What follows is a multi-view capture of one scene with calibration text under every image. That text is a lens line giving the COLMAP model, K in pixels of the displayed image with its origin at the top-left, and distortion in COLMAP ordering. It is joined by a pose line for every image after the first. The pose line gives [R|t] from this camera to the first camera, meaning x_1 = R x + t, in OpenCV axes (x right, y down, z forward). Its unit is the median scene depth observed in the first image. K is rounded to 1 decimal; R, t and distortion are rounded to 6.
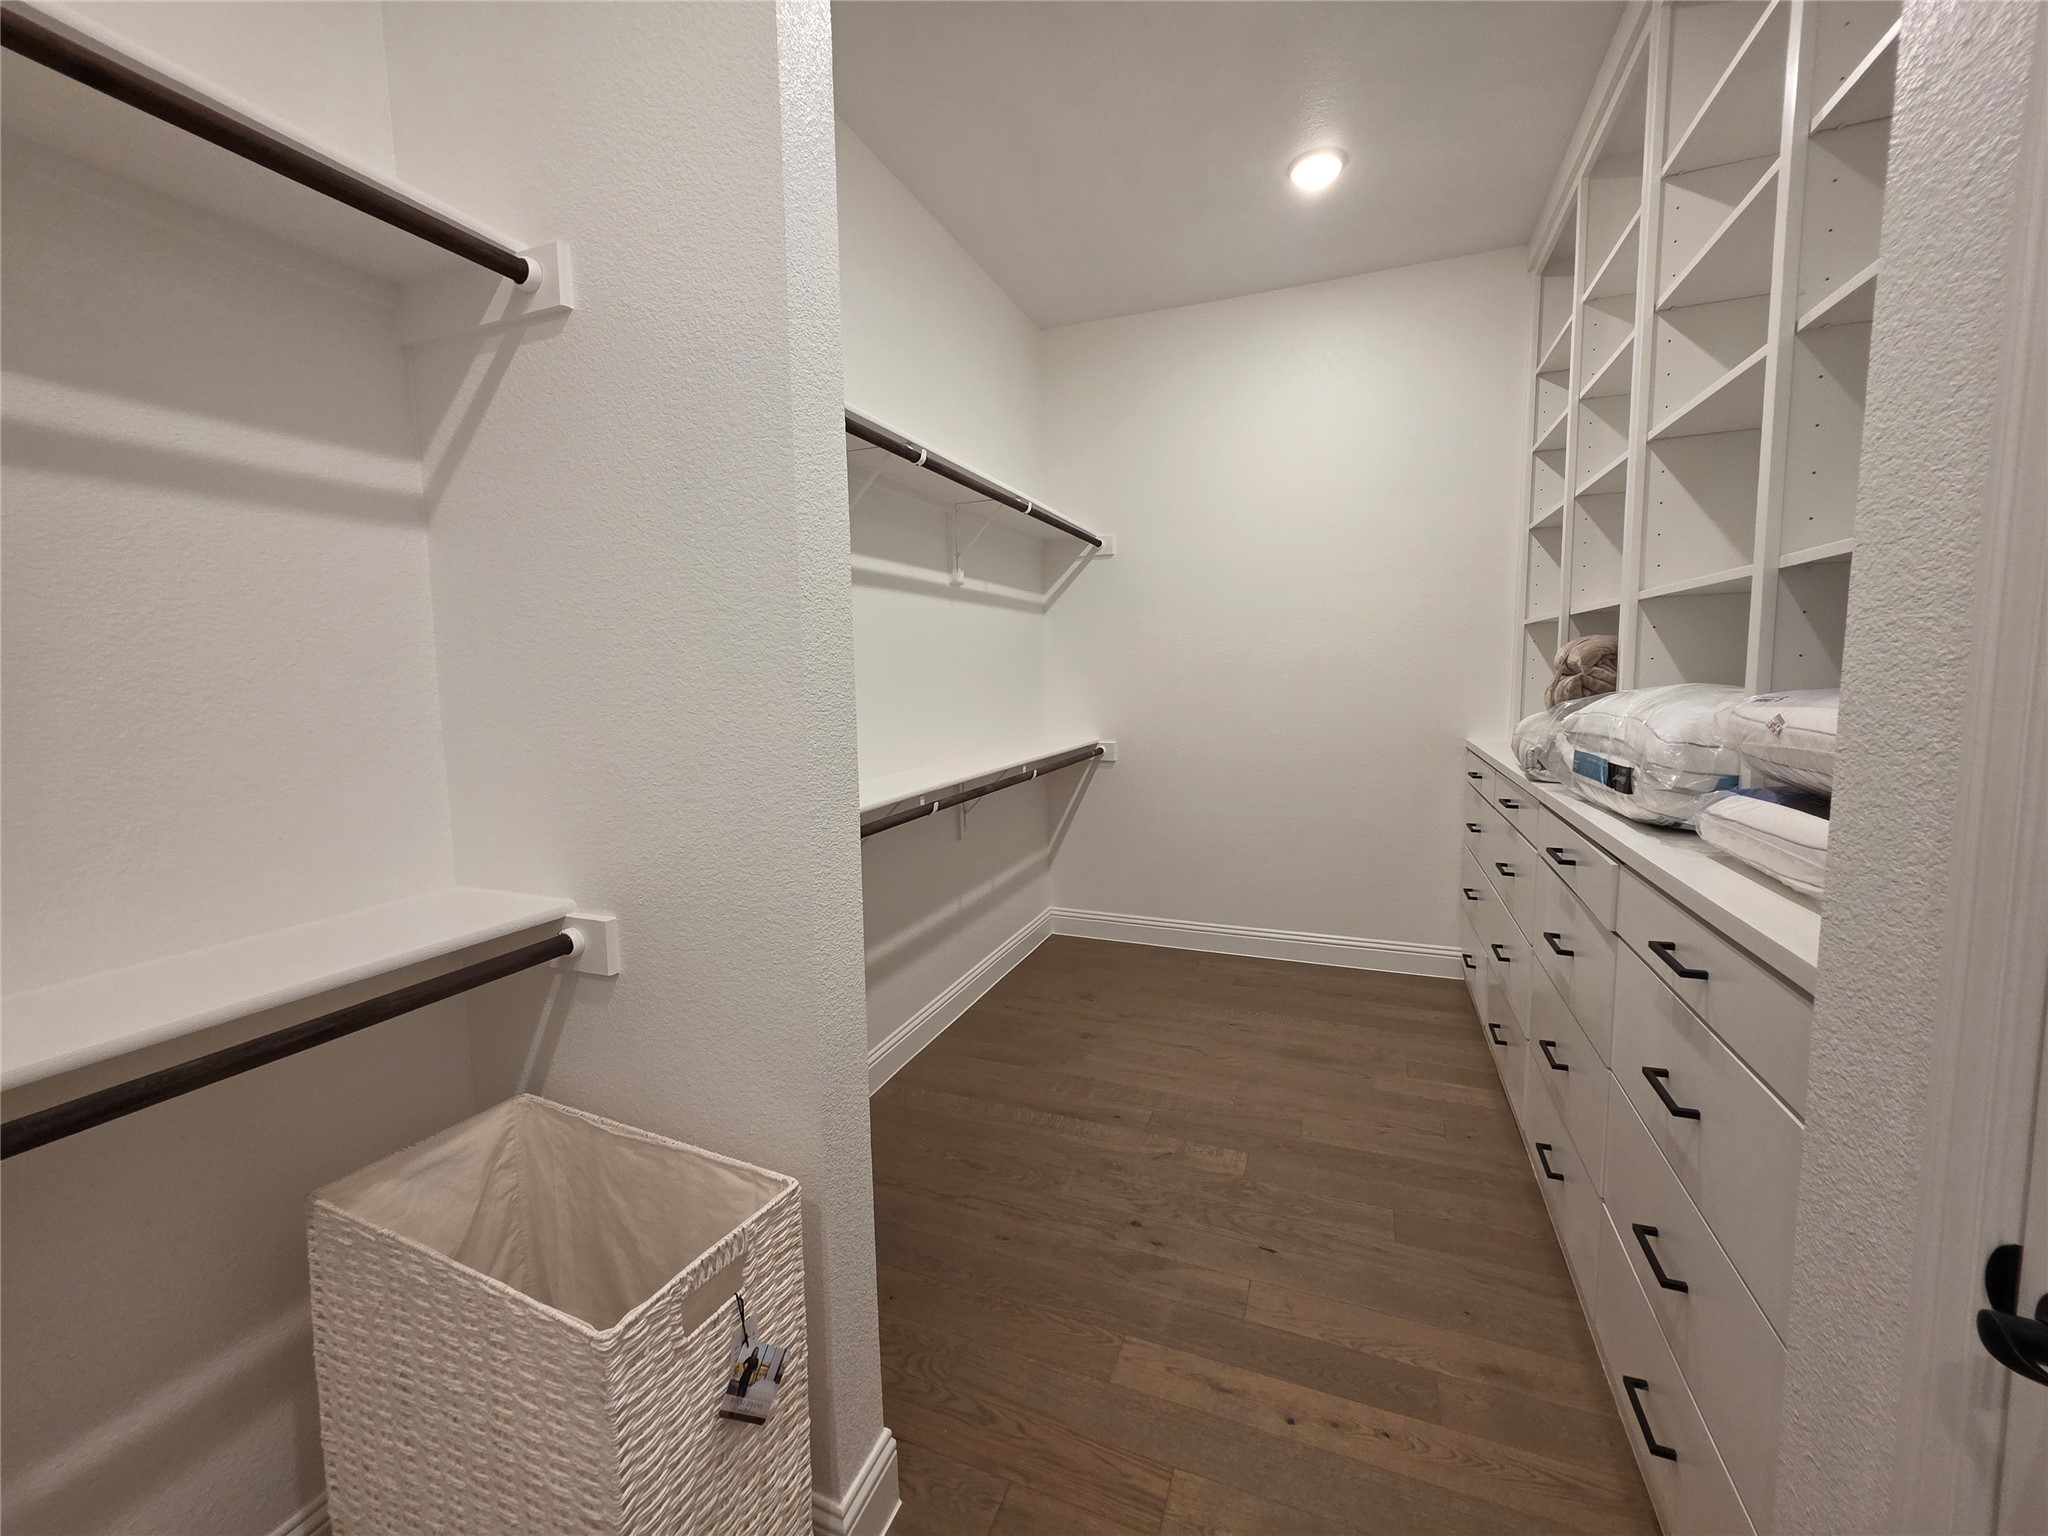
lens RADIAL K [[820.1, 0, 1026.3], [0, 820.1, 760.2], [0, 0, 1]] dist [-0.002117, -0.000543]
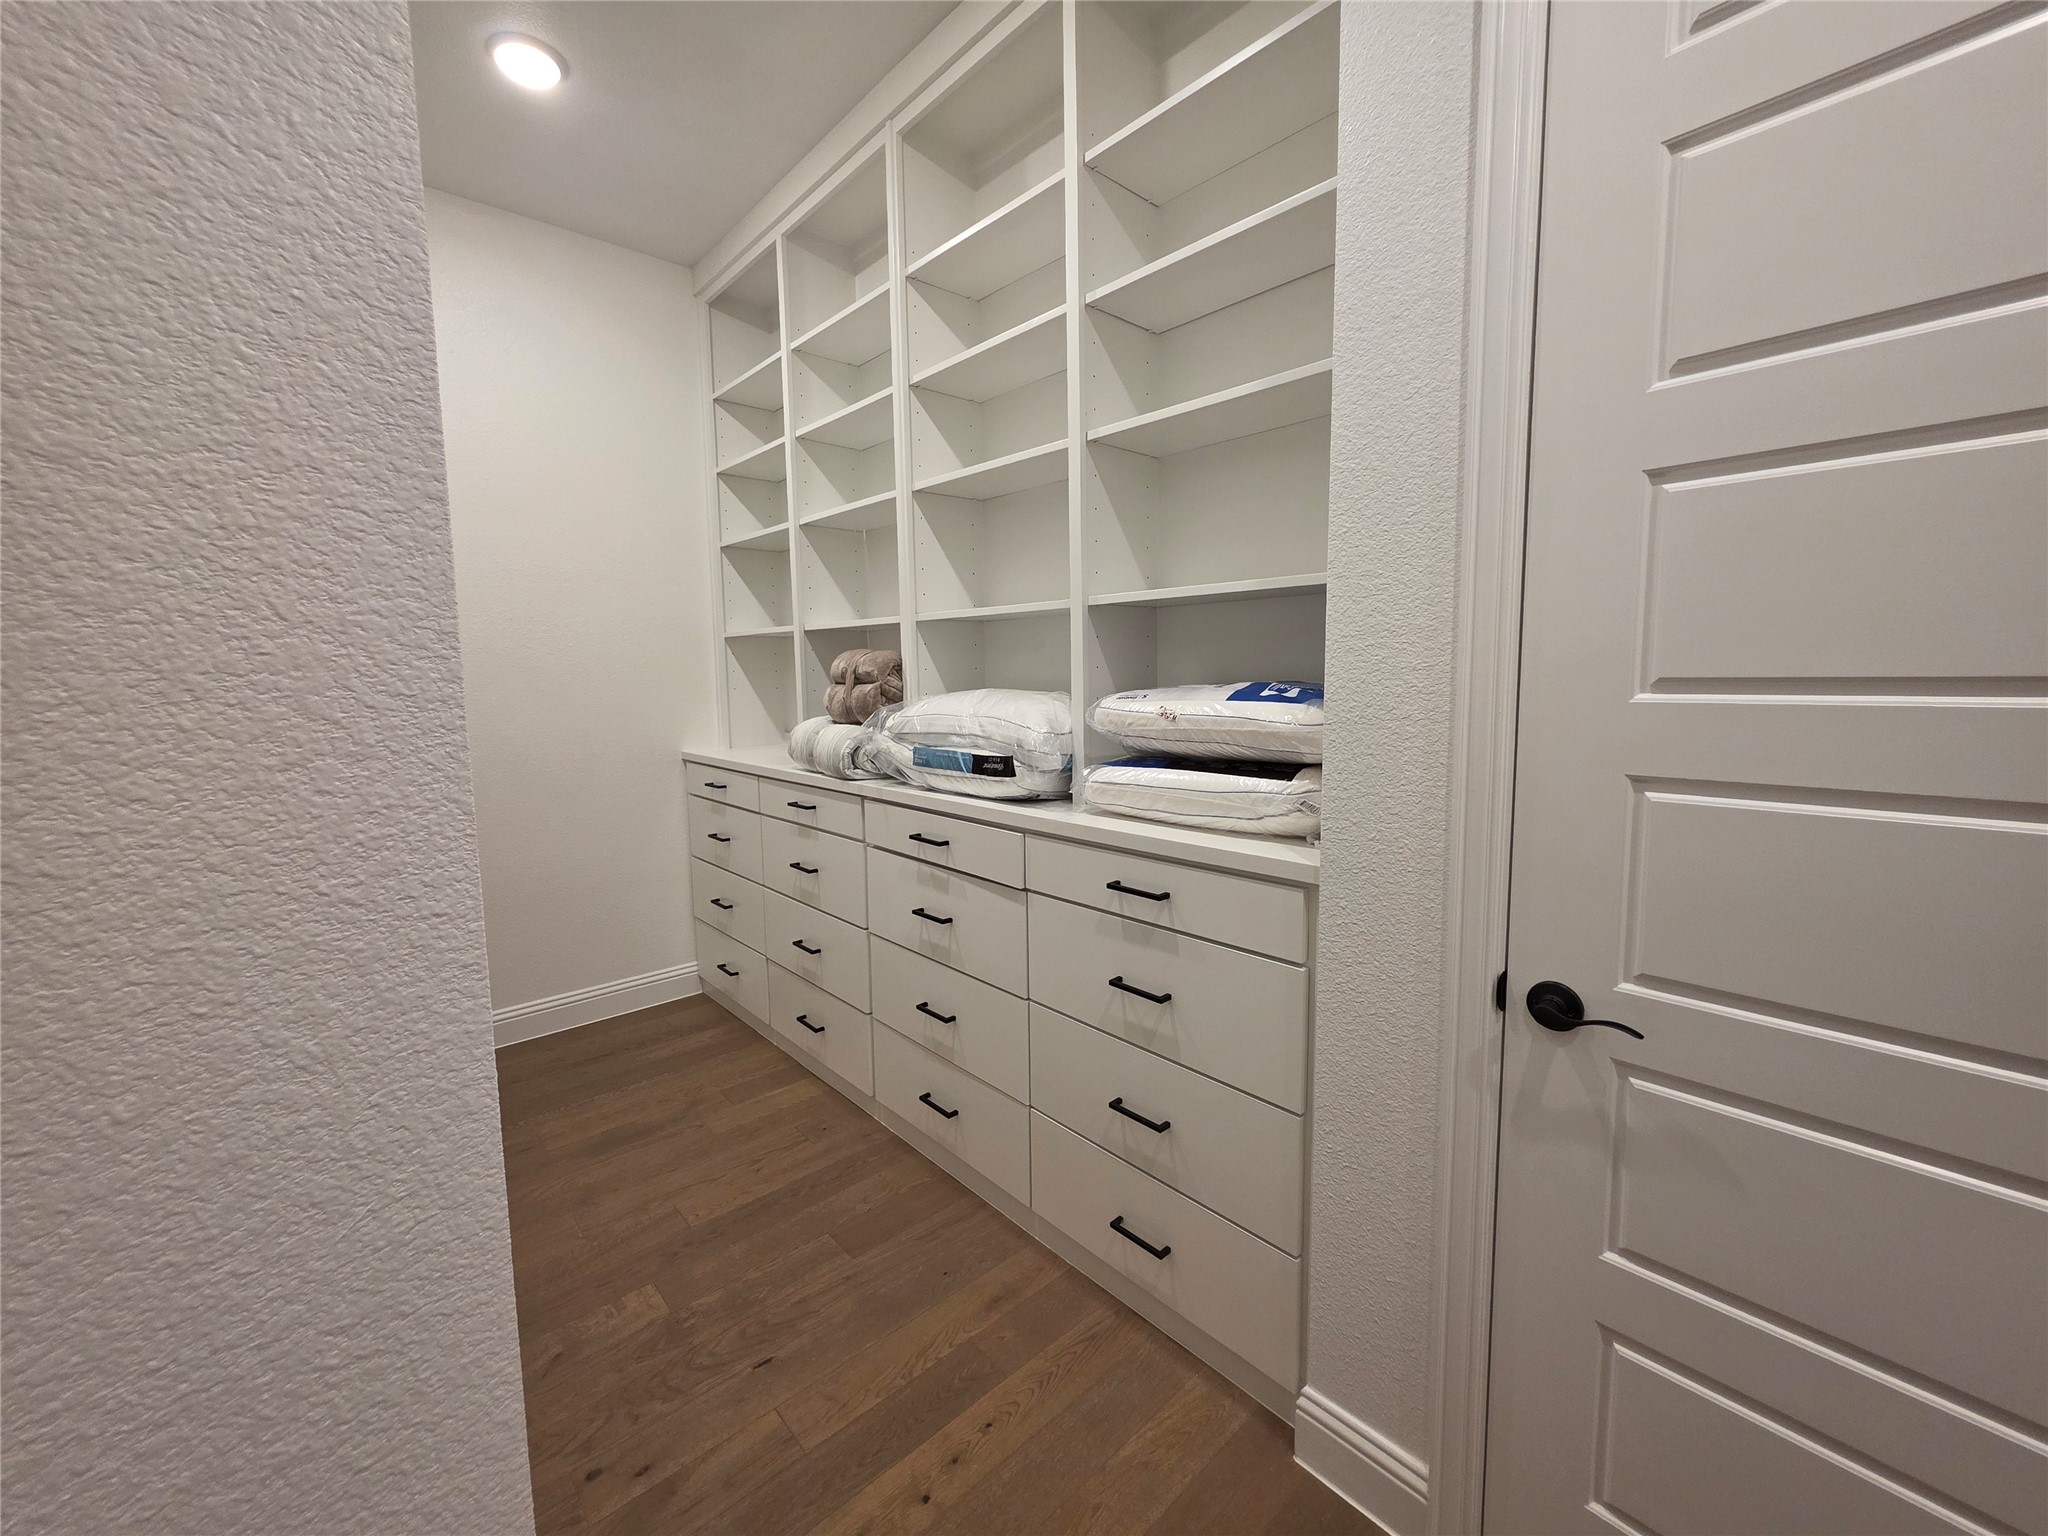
lens RADIAL K [[820.1, 0, 1028.5], [0, 820.1, 758.2], [0, 0, 1]] dist [-0.002117, -0.000543]
pose [[0.435838, -0.084923, 0.896010, -0.271690], [0.102984, 0.993705, 0.044089, -0.029431], [-0.894114, 0.073059, 0.441841, 0.316024]]
